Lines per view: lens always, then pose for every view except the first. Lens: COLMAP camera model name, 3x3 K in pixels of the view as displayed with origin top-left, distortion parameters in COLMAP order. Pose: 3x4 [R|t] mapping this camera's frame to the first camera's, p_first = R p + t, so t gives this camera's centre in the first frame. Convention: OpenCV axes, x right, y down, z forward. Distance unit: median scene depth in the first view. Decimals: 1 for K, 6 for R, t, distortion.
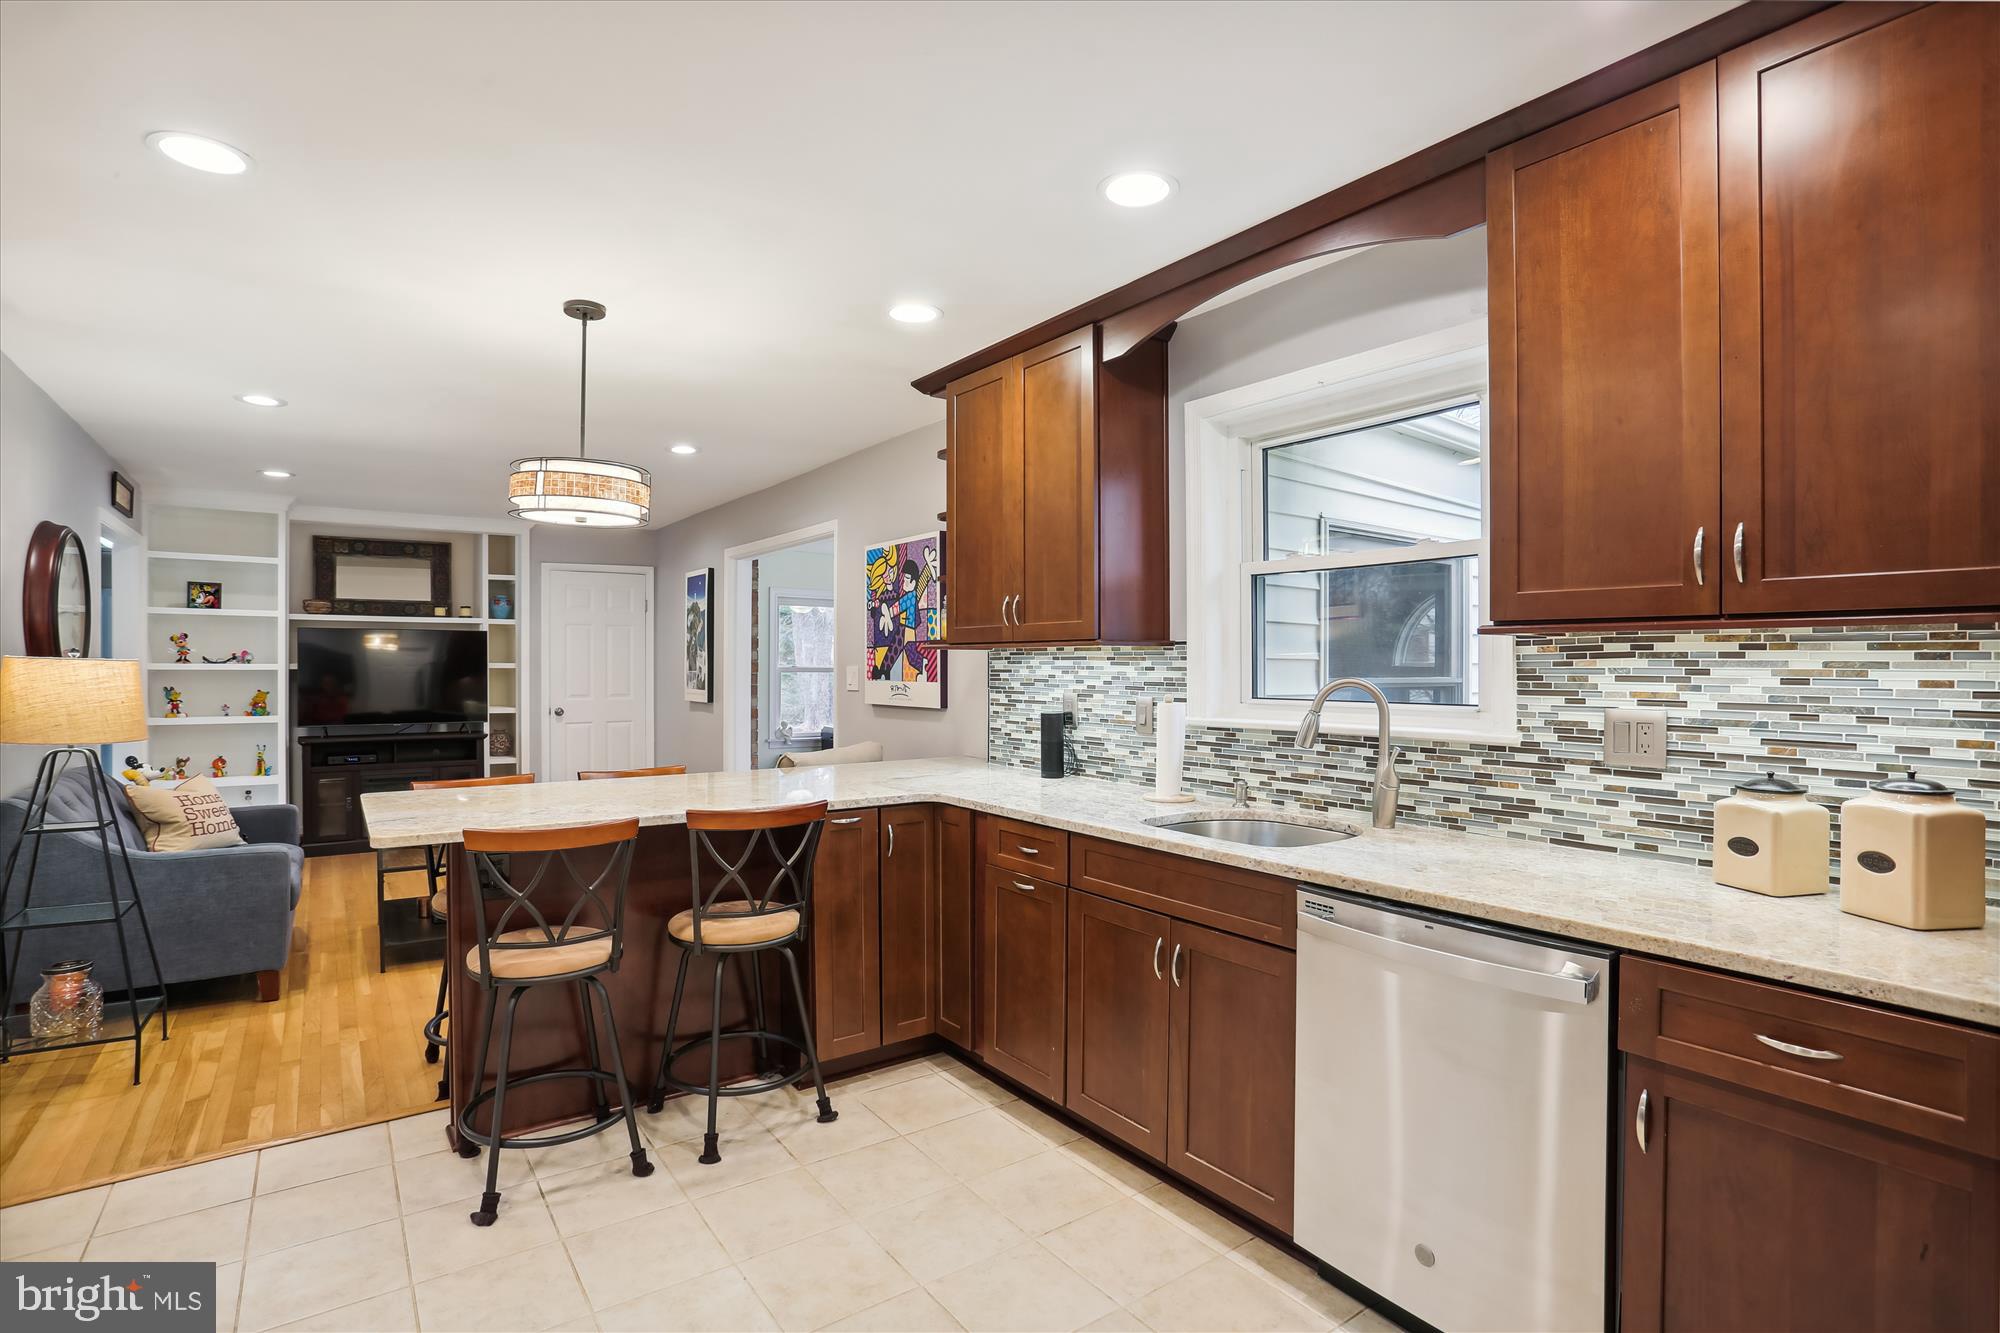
lens RADIAL K [[986.2, 0, 1000.0], [0, 986.2, 666.5], [0, 0, 1]] dist [-0.066382, 0.032580]
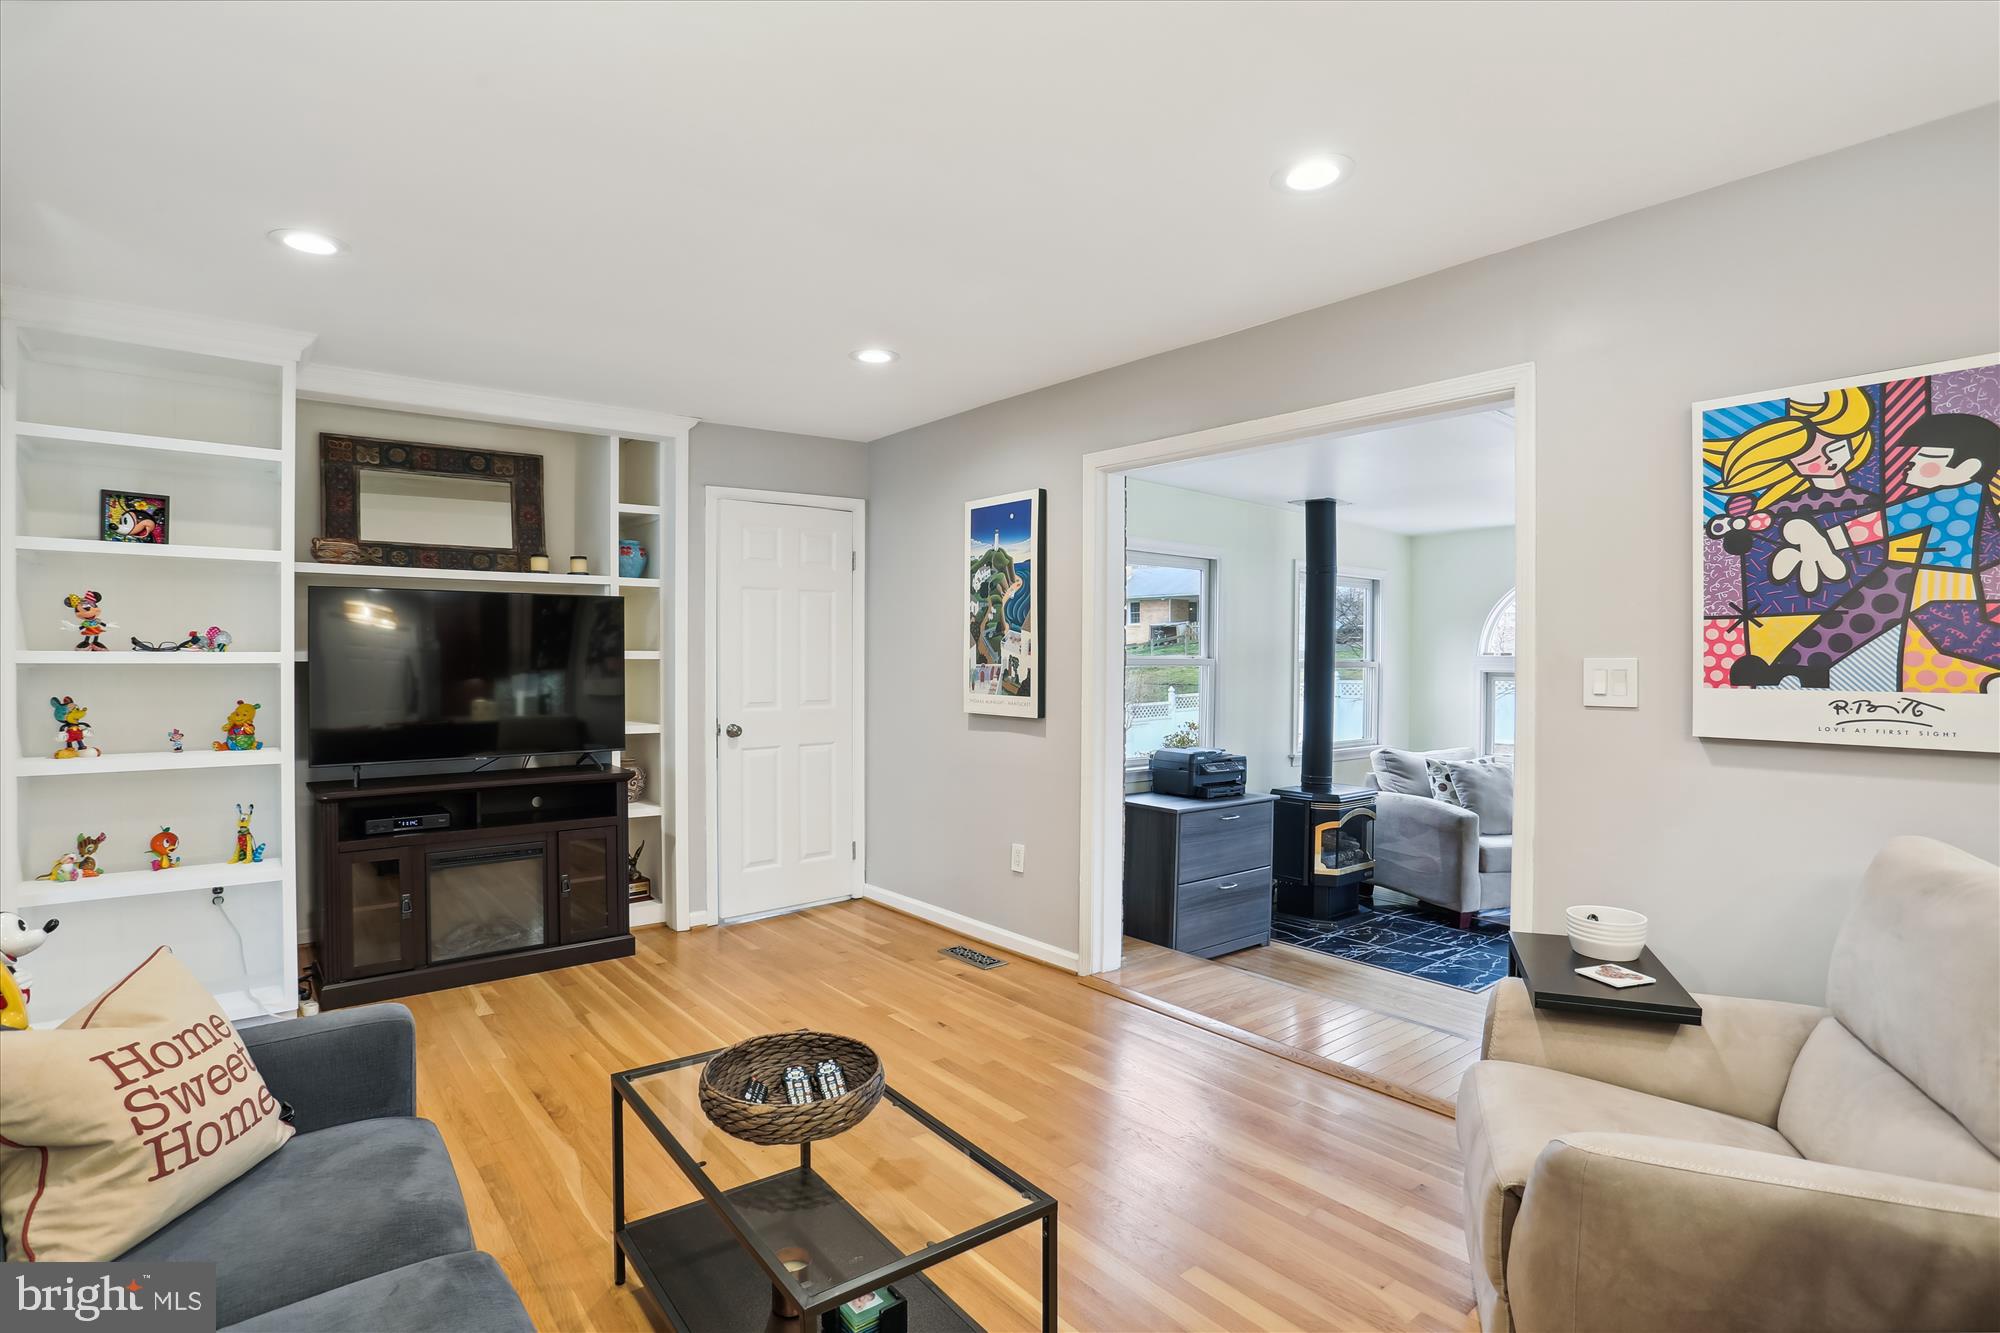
lens RADIAL K [[976.9, 0, 988.6], [0, 976.9, 657.6], [0, 0, 1]] dist [-0.071290, 0.030598]
pose [[0.997553, -0.000154, 0.069913, -0.411322], [-0.000028, 0.999997, 0.002603, -0.001110], [-0.069913, -0.002599, 0.997550, 0.466033]]
